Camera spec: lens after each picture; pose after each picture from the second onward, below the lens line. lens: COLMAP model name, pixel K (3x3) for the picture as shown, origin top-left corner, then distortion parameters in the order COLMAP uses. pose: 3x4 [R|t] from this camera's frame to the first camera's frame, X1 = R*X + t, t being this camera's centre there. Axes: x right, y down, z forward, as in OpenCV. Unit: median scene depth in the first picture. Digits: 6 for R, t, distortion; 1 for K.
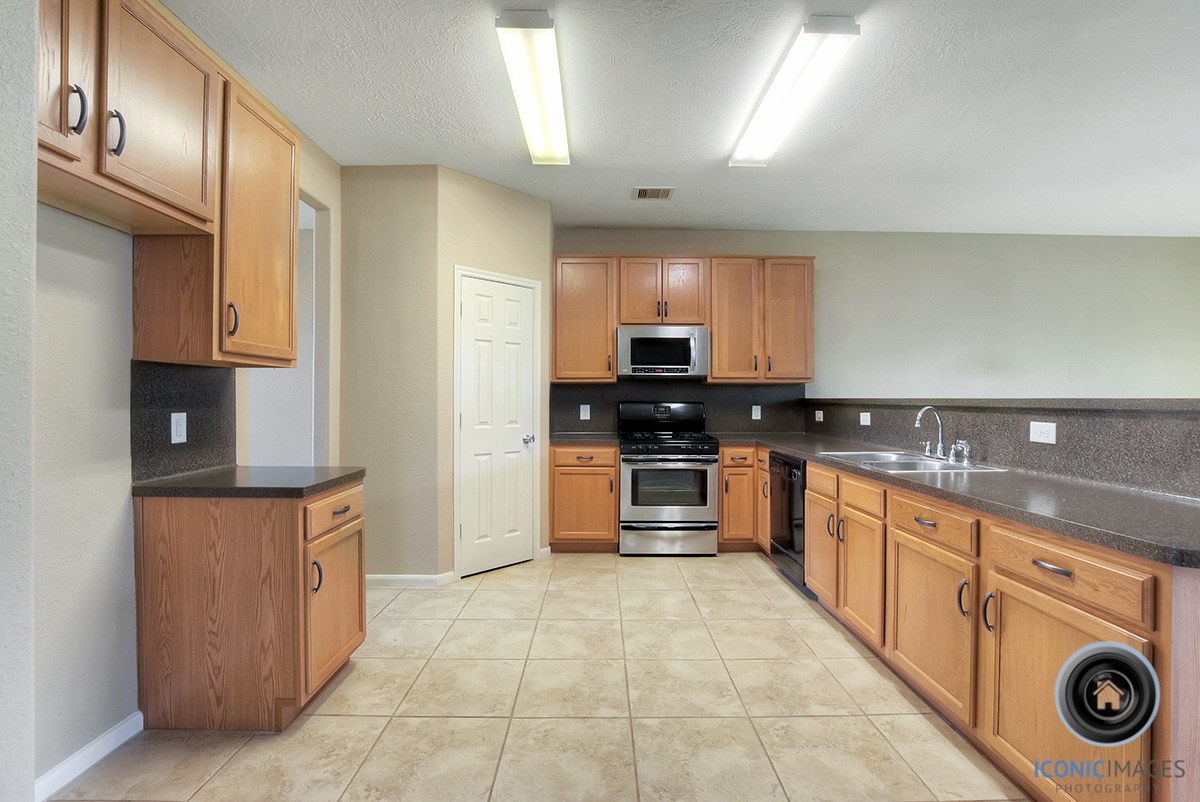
lens RADIAL K [[534.3, 0, 603.5], [0, 534.3, 400.7], [0, 0, 1]] dist [-0.029201, 0.000788]
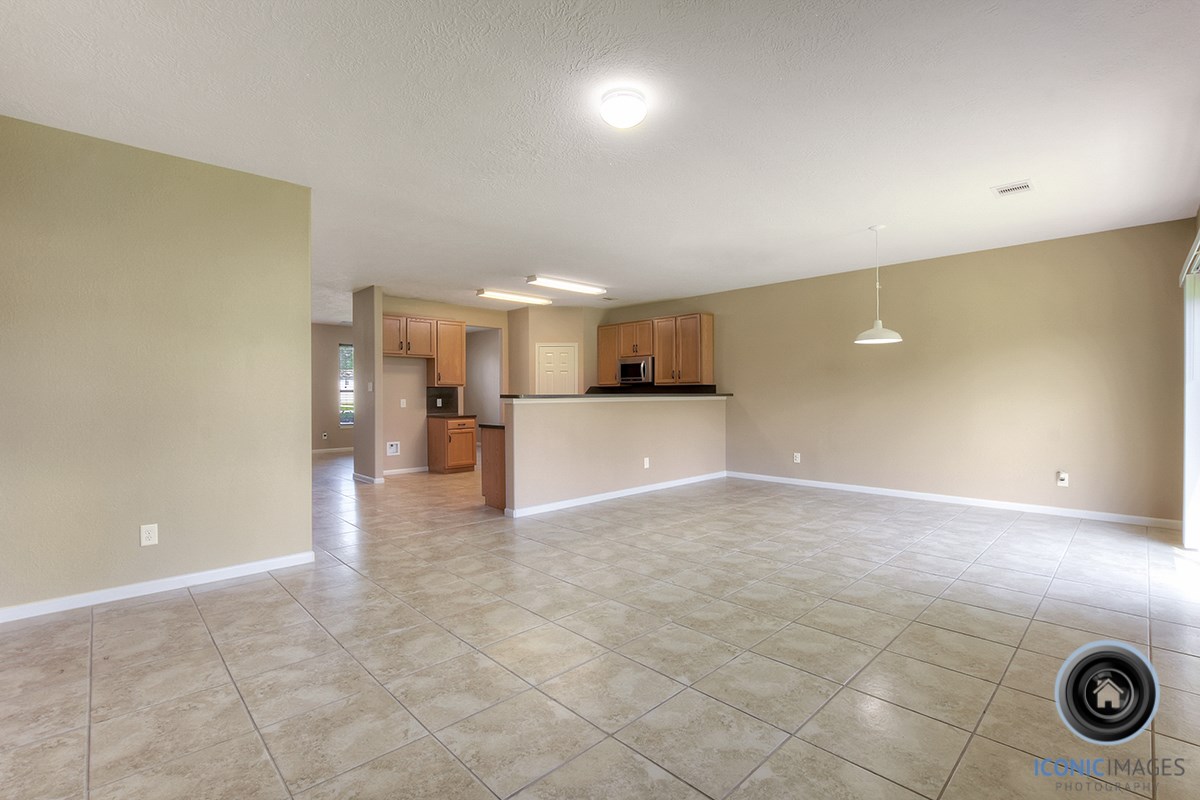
lens RADIAL K [[540.2, 0, 604.2], [0, 540.2, 401.8], [0, 0, 1]] dist [-0.026512, 0.001203]
pose [[0.684321, 0.007490, -0.729142, 1.838398], [0.003308, 0.999905, 0.013376, -0.003288], [0.729173, -0.011566, 0.684232, -0.550834]]
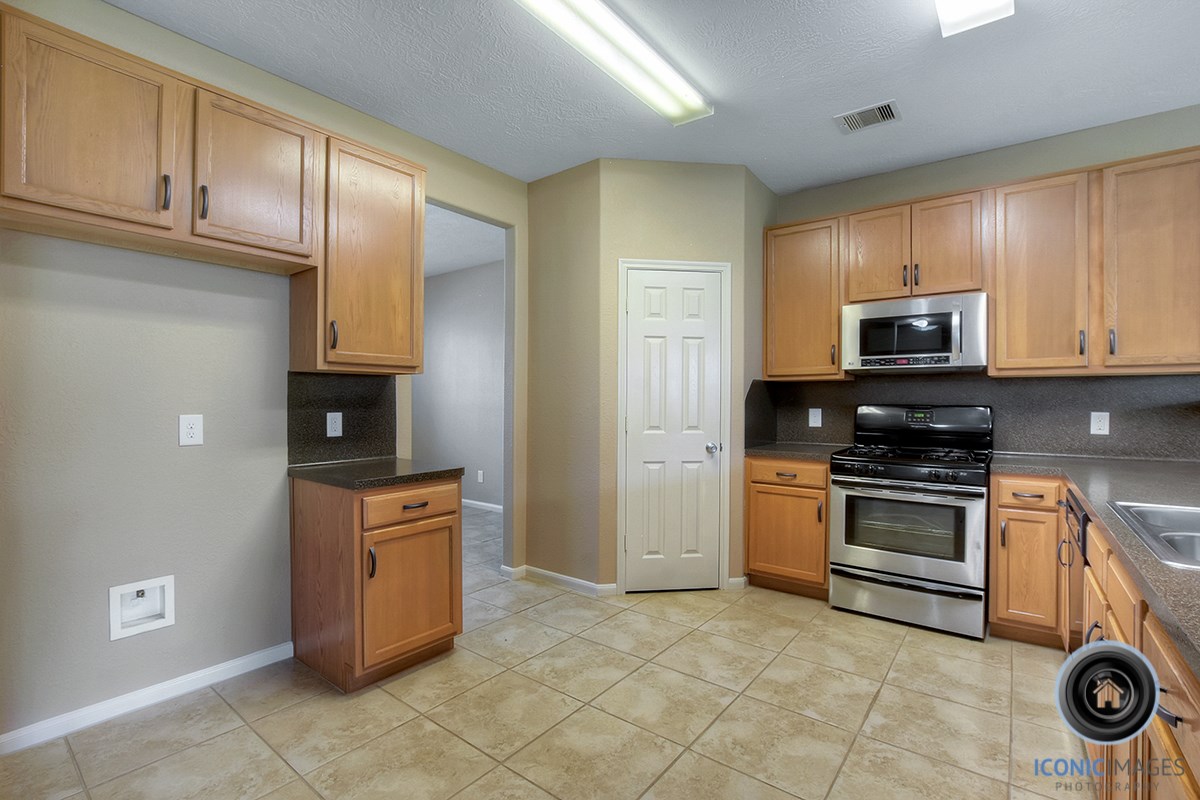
lens RADIAL K [[540.2, 0, 604.2], [0, 540.2, 401.8], [0, 0, 1]] dist [-0.026512, 0.001203]
pose [[0.784941, 0.000905, -0.619570, 0.288265], [-0.001490, 0.999999, -0.000426, -0.001661], [0.619569, 0.001258, 0.784941, 0.230610]]
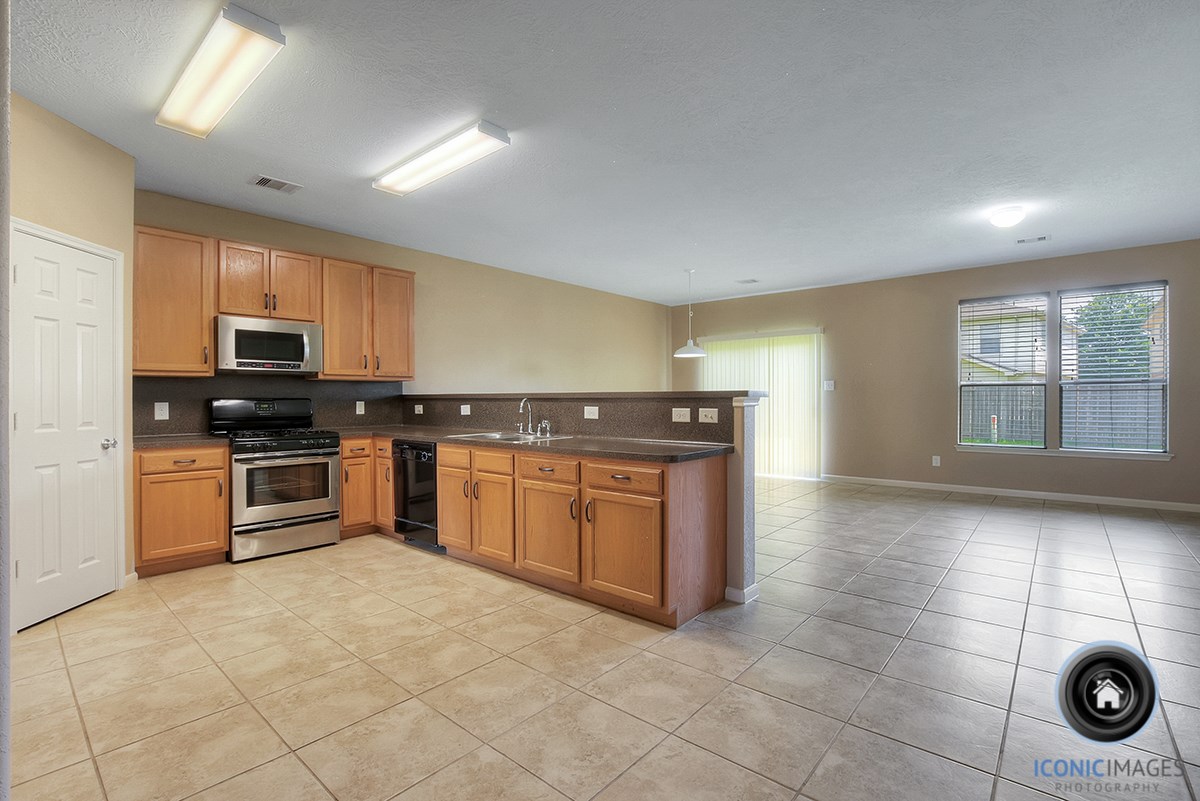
lens RADIAL K [[540.2, 0, 604.2], [0, 540.2, 402.3], [0, 0, 1]] dist [-0.026512, 0.001203]
pose [[0.658315, -0.010574, 0.752668, -0.274535], [0.007763, 0.999944, 0.007258, 0.009569], [-0.752702, 0.001065, 0.658360, -0.111482]]
